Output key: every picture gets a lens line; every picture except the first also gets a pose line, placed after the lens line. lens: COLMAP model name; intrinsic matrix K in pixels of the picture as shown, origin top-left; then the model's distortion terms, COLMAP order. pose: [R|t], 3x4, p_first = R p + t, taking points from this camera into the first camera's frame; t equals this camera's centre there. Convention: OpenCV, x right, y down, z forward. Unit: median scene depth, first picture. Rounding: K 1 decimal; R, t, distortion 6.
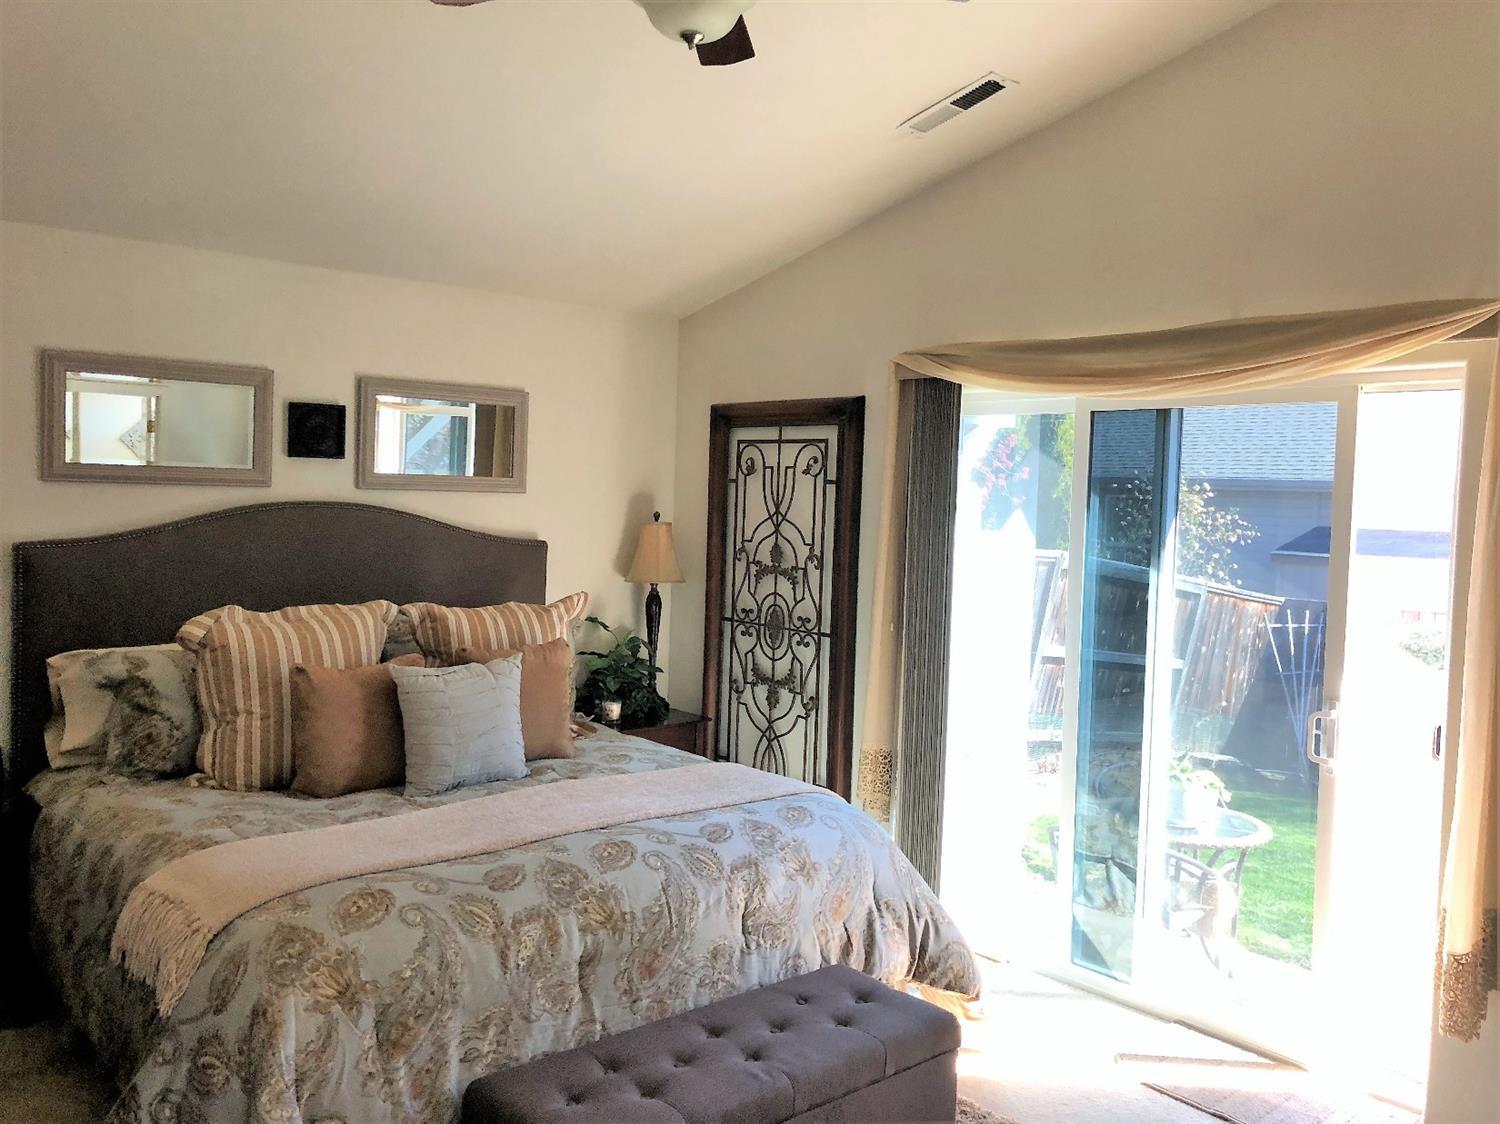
lens RADIAL K [[1240.0, 0, 751.5], [0, 1240.0, 527.5], [0, 0, 1]] dist [0.054823, -0.065198]
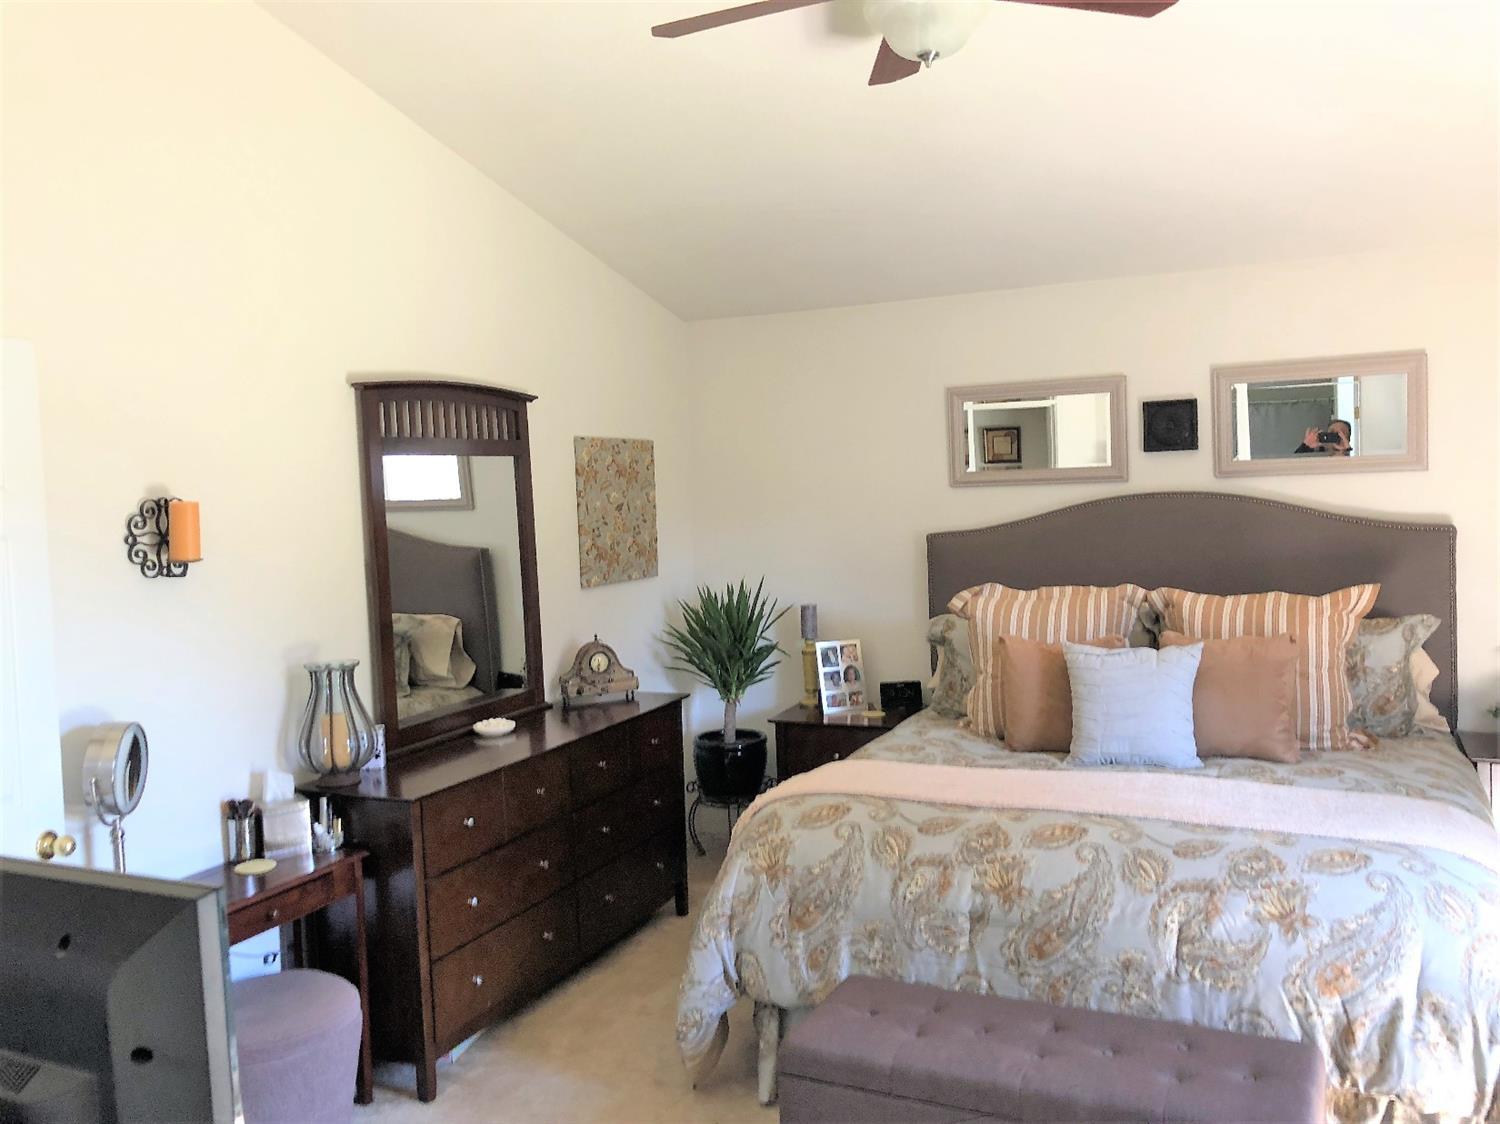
lens RADIAL K [[1217.6, 0, 750.0], [0, 1217.6, 562.0], [0, 0, 1]] dist [0.009505, 0.003550]
pose [[0.401248, 0.009633, -0.915919, 0.664134], [0.017209, 0.999689, 0.018054, 0.019054], [0.915808, -0.023006, 0.400958, 0.370006]]
